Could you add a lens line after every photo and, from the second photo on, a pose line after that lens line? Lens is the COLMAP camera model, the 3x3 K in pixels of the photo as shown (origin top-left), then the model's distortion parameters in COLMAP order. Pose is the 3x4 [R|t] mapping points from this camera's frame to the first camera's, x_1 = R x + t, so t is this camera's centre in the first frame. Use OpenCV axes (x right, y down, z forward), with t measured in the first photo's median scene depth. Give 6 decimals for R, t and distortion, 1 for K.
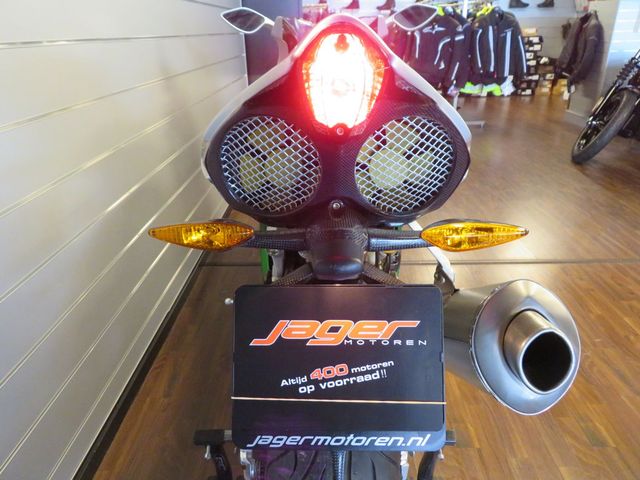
lens RADIAL K [[454.9, 0, 320.0], [0, 454.9, 240.0], [0, 0, 1]] dist [-0.003871, -0.002119]
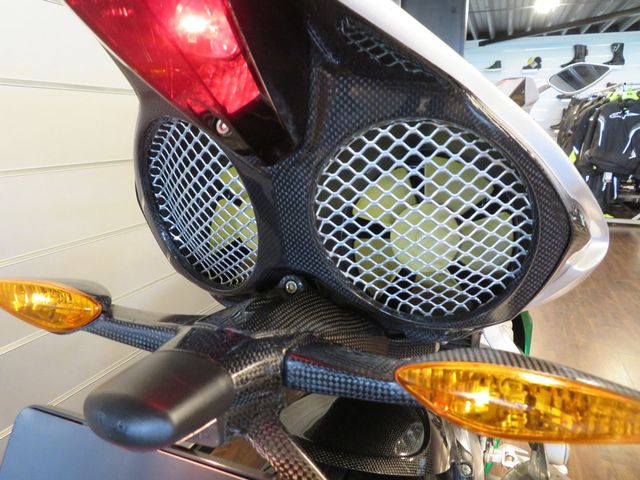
lens RADIAL K [[454.9, 0, 320.0], [0, 454.9, 240.0], [0, 0, 1]] dist [-0.003871, -0.002119]
pose [[0.932873, 0.097142, -0.346859, 0.235925], [-0.159242, 0.974959, -0.155231, -0.045891], [0.323094, 0.200045, 0.924982, 0.448828]]
